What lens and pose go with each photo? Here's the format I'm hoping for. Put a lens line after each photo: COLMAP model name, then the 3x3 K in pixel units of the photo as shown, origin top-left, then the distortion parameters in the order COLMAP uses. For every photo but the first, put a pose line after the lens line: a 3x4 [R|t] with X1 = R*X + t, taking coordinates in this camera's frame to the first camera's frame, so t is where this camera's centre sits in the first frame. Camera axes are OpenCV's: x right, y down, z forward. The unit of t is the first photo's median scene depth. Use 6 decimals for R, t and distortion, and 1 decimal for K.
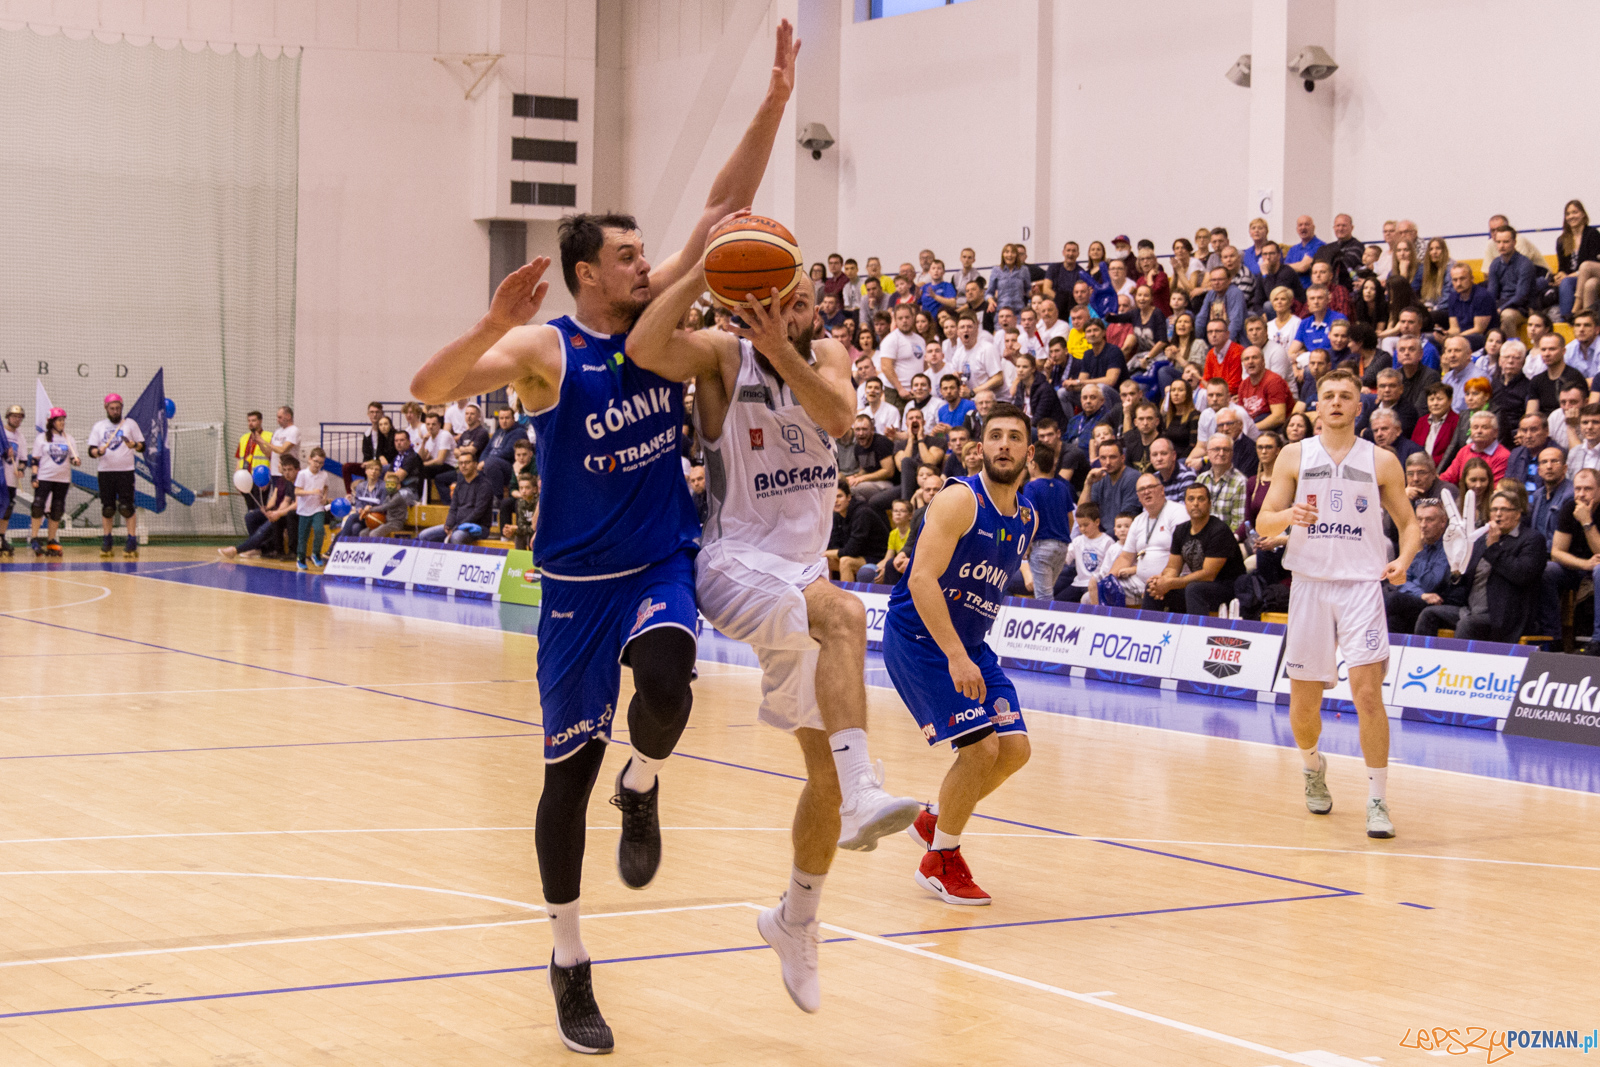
lens RADIAL K [[3016.6, 0, 903.9], [0, 3016.6, 483.9], [0, 0, 1]] dist [0.117342, 0.000000]
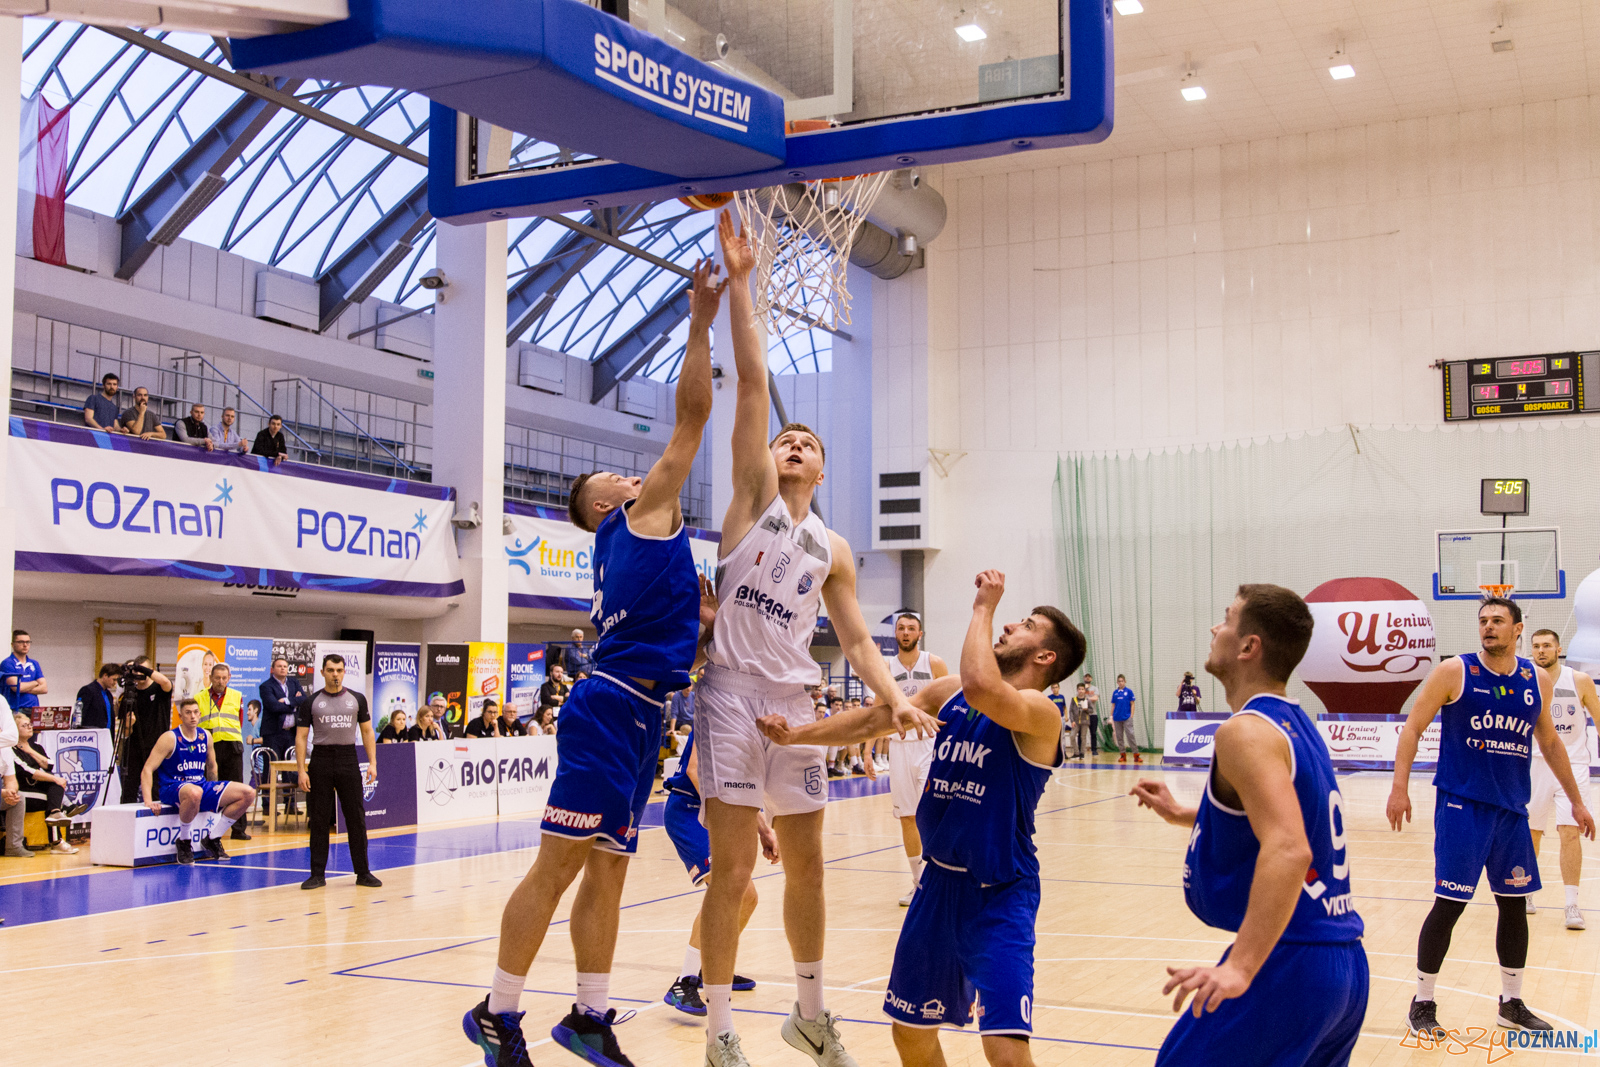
lens RADIAL K [[1832.2, 0, 793.1], [0, 1832.2, 523.4], [0, 0, 1]] dist [0.039393, 0.000000]
pose [[0.511265, -0.087604, -0.854947, 0.673871], [-0.006410, 0.994375, -0.105725, 0.000749], [0.859399, 0.059534, 0.507827, 0.466778]]
